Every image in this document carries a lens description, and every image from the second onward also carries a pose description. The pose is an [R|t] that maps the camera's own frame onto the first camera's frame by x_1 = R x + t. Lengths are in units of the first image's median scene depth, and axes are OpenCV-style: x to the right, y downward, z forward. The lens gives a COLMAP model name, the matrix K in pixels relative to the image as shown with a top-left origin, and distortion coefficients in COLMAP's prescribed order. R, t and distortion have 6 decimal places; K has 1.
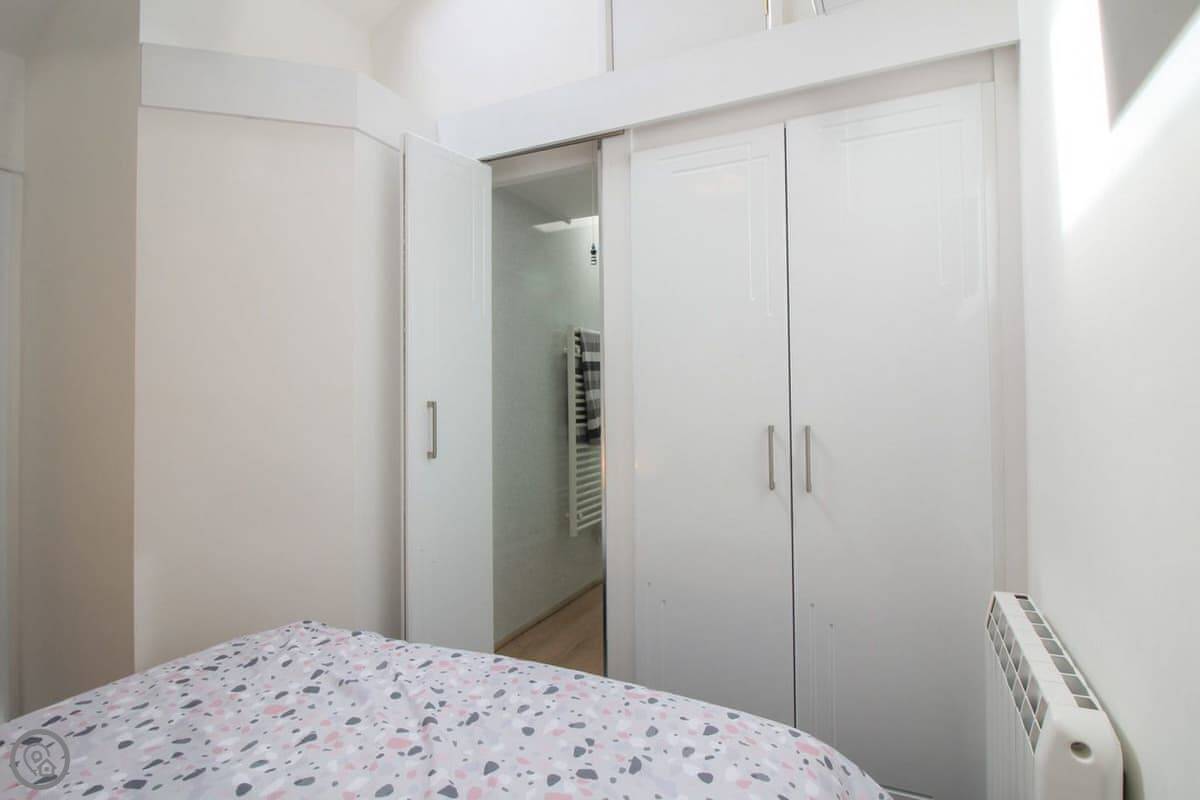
lens RADIAL K [[626.6, 0, 604.6], [0, 626.6, 393.8], [0, 0, 1]] dist [-0.007177, -0.009682]
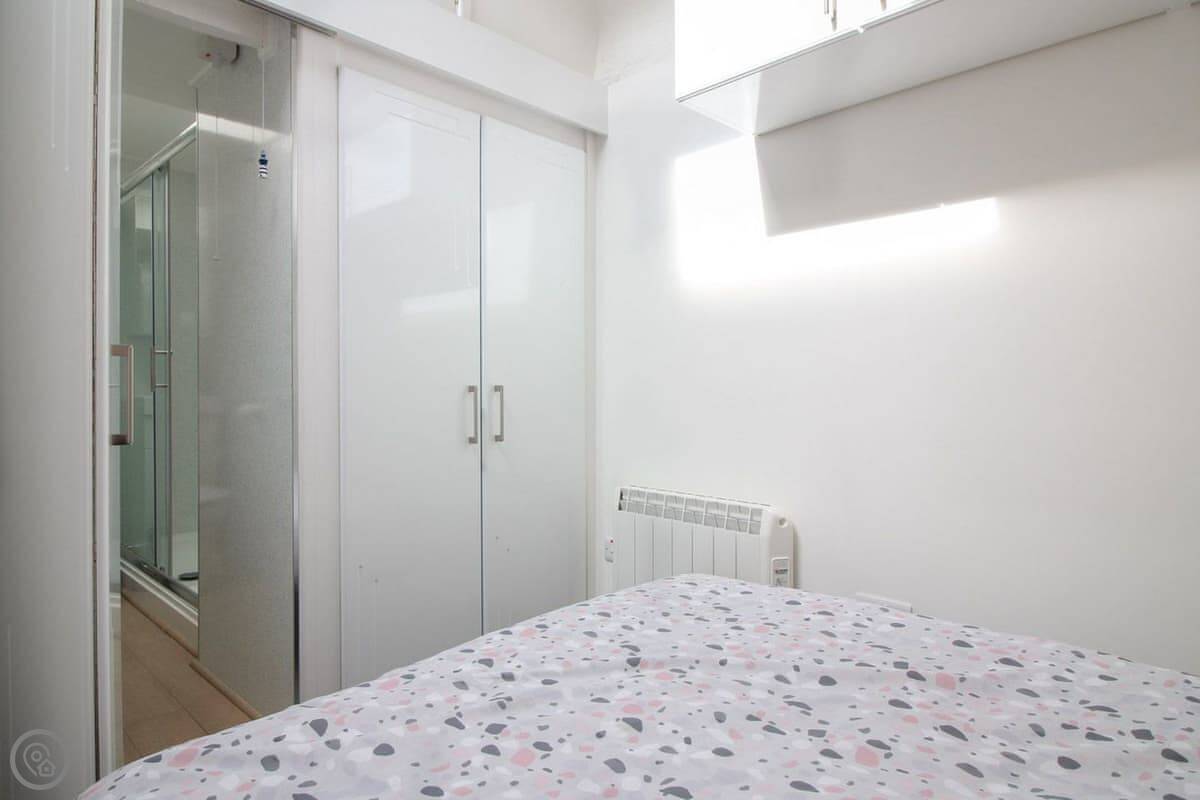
lens RADIAL K [[656.0, 0, 602.8], [0, 656.0, 388.5], [0, 0, 1]] dist [-0.015671, -0.000576]
pose [[0.301817, -0.011860, 0.953292, -1.174138], [-0.021874, 0.999573, 0.019361, 0.045148], [-0.953115, -0.026695, 0.301429, 0.645919]]
